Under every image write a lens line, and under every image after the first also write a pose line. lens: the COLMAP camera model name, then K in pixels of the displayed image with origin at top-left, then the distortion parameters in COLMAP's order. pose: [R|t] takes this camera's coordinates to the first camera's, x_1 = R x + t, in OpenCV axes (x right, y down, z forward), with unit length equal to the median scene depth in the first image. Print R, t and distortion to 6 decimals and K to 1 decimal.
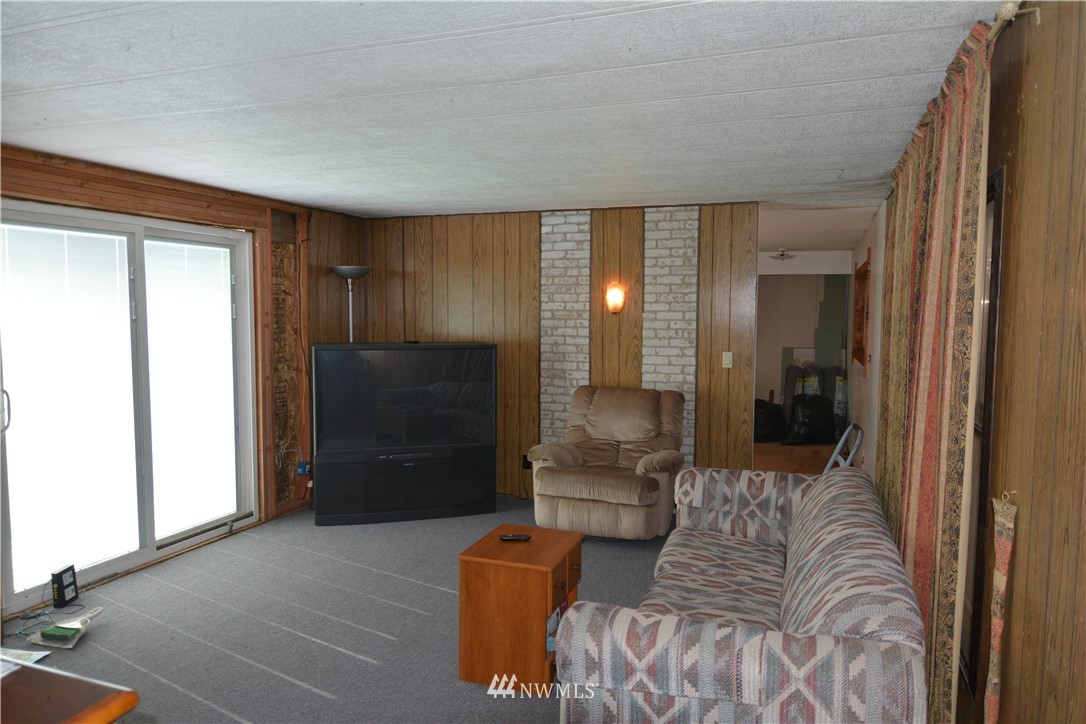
lens RADIAL K [[737.8, 0, 540.5], [0, 737.8, 364.6], [0, 0, 1]] dist [0.013935, -0.033188]
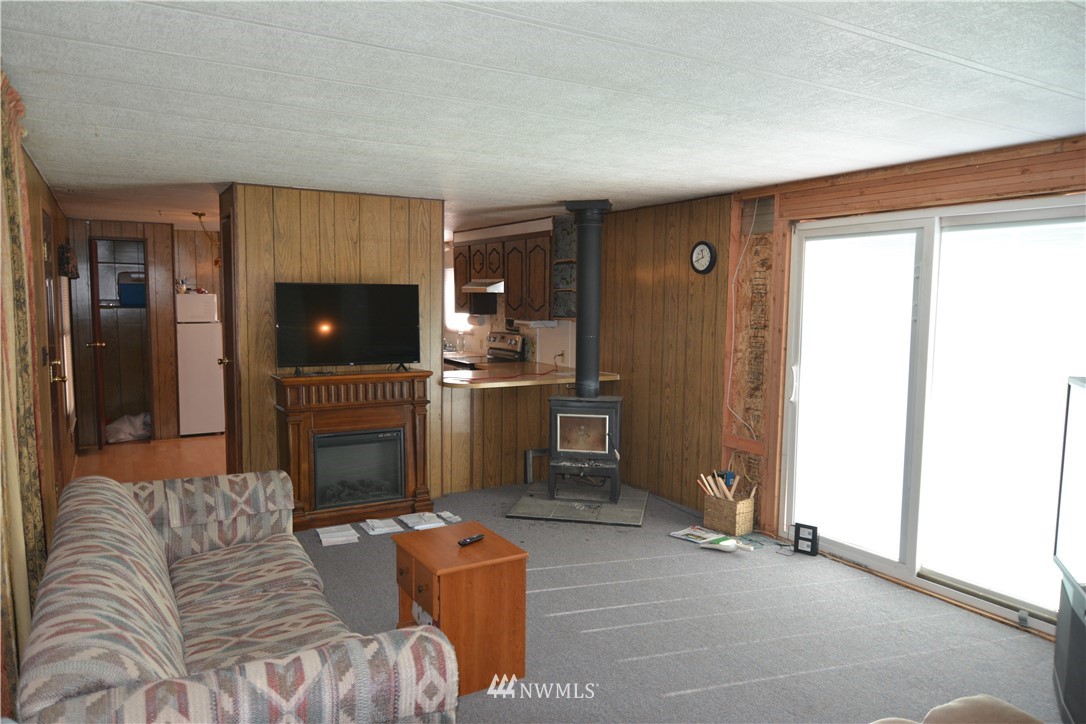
lens RADIAL K [[737.8, 0, 540.5], [0, 737.8, 364.6], [0, 0, 1]] dist [0.013935, -0.033188]
pose [[-0.646243, 0.052793, -0.761303, 0.614748], [-0.073581, 0.988646, 0.131018, -0.121412], [0.759576, 0.140687, -0.635021, 1.612306]]
